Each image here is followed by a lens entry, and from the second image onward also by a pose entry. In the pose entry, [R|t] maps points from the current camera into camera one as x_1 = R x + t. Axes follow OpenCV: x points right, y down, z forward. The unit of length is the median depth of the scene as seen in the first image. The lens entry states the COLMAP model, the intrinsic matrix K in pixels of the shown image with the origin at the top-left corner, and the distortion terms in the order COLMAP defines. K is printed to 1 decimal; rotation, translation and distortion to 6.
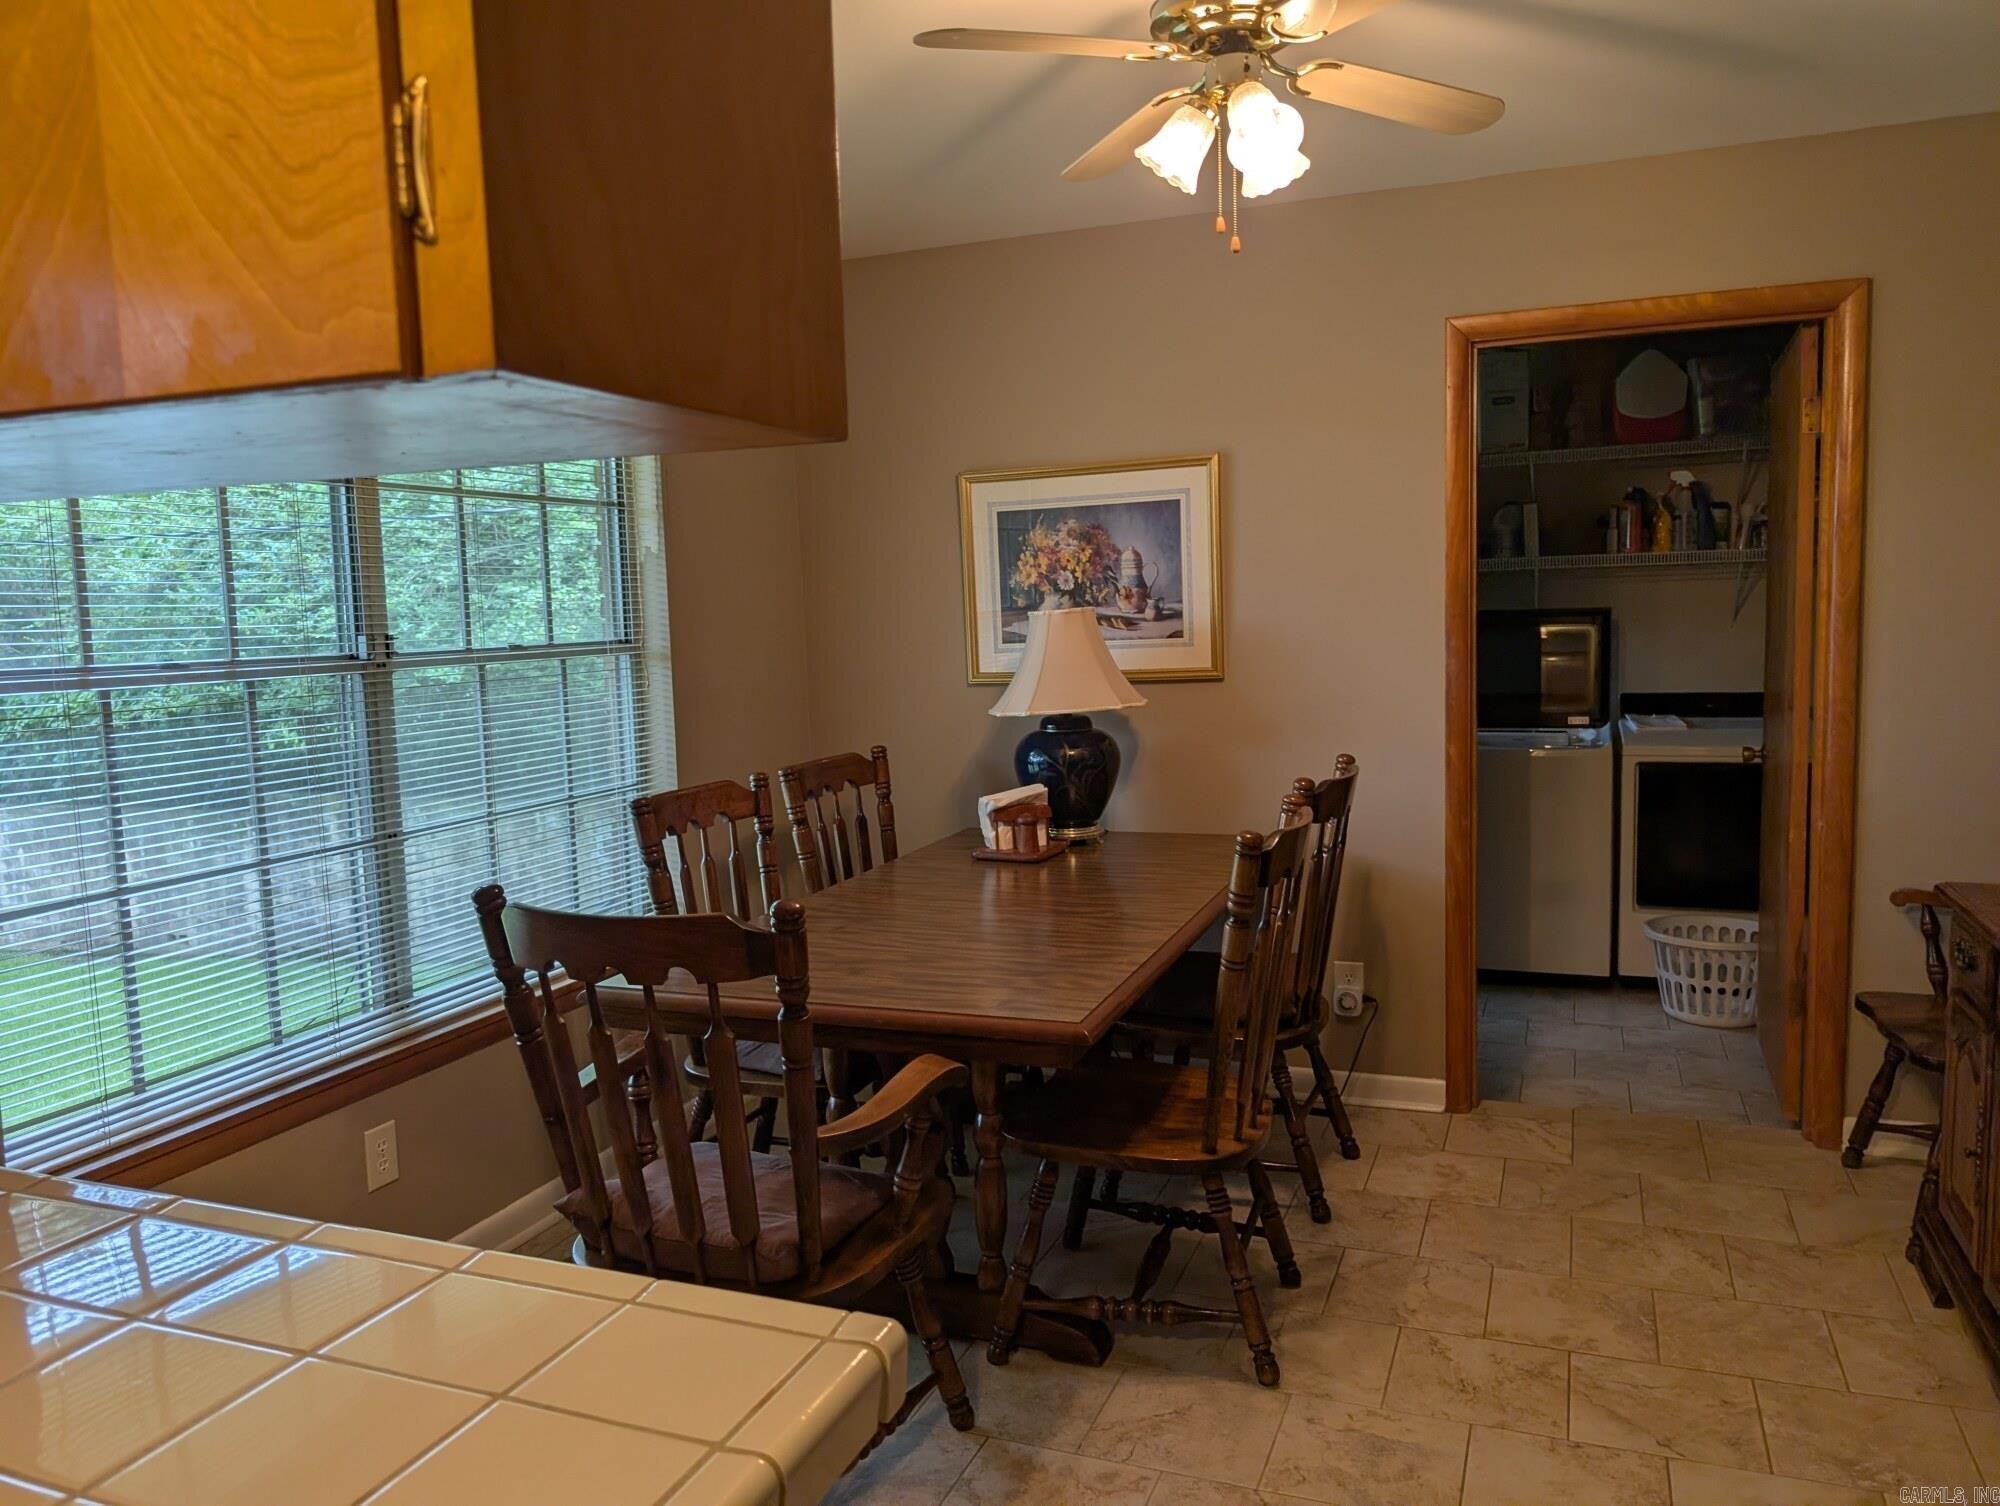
lens RADIAL K [[1439.2, 0, 999.4], [0, 1439.2, 748.9], [0, 0, 1]] dist [0.053072, -0.079730]
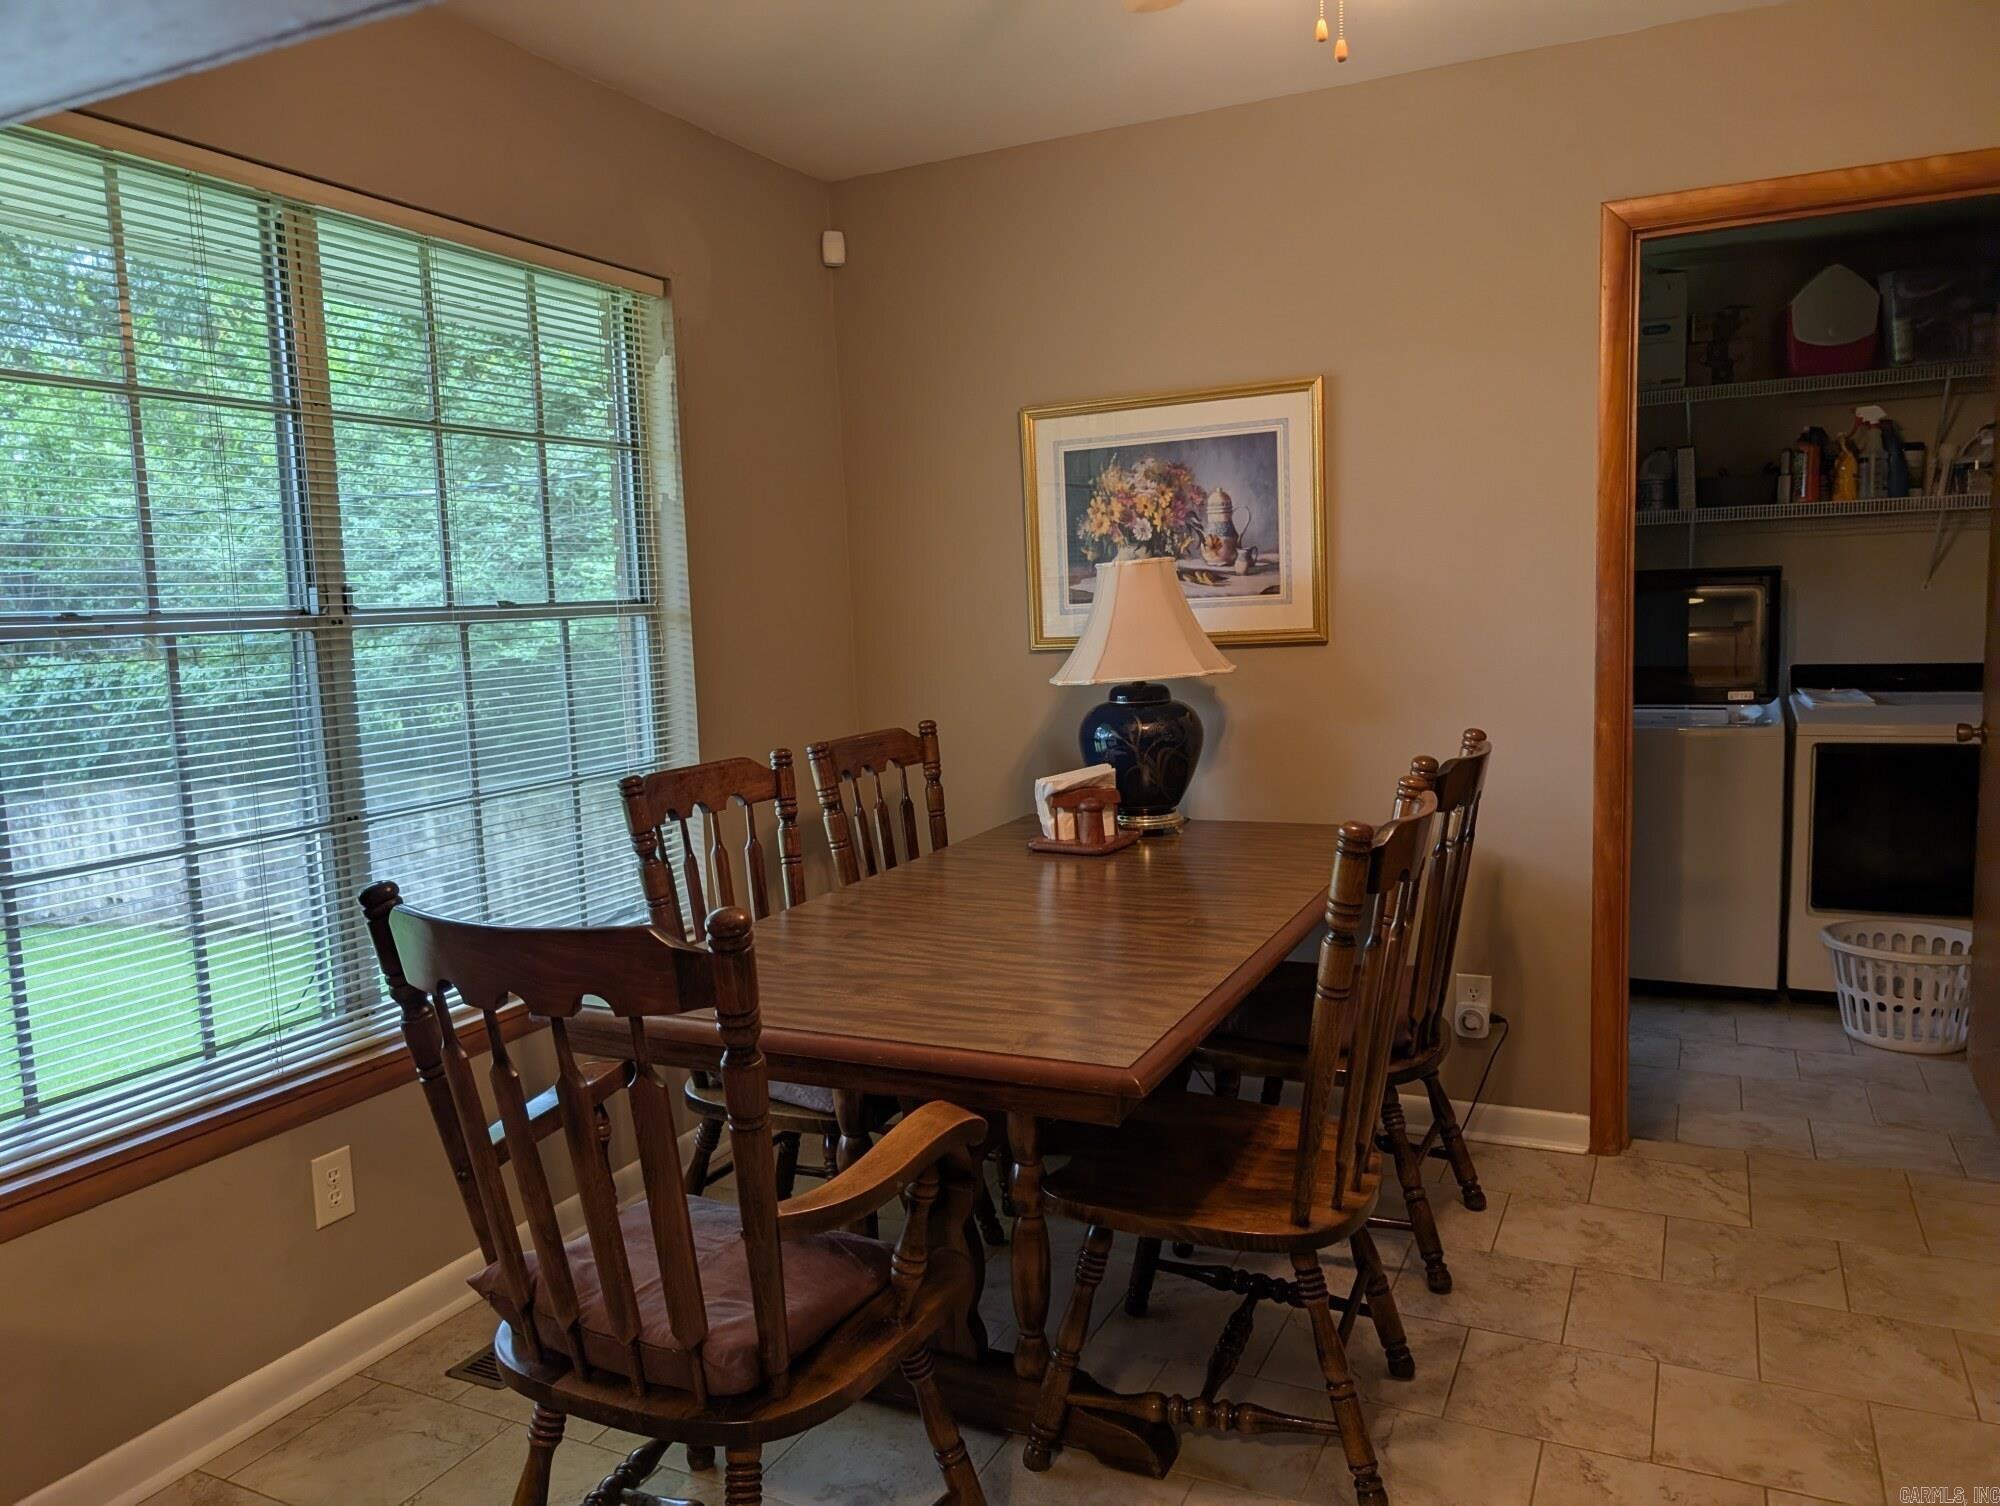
lens RADIAL K [[1430.6, 0, 981.4], [0, 1430.6, 760.8], [0, 0, 1]] dist [0.011697, -0.004152]
pose [[0.996305, 0.004389, -0.085775, 0.027460], [-0.002793, 0.999821, 0.018723, 0.007331], [0.085841, -0.018414, 0.996139, 0.152018]]
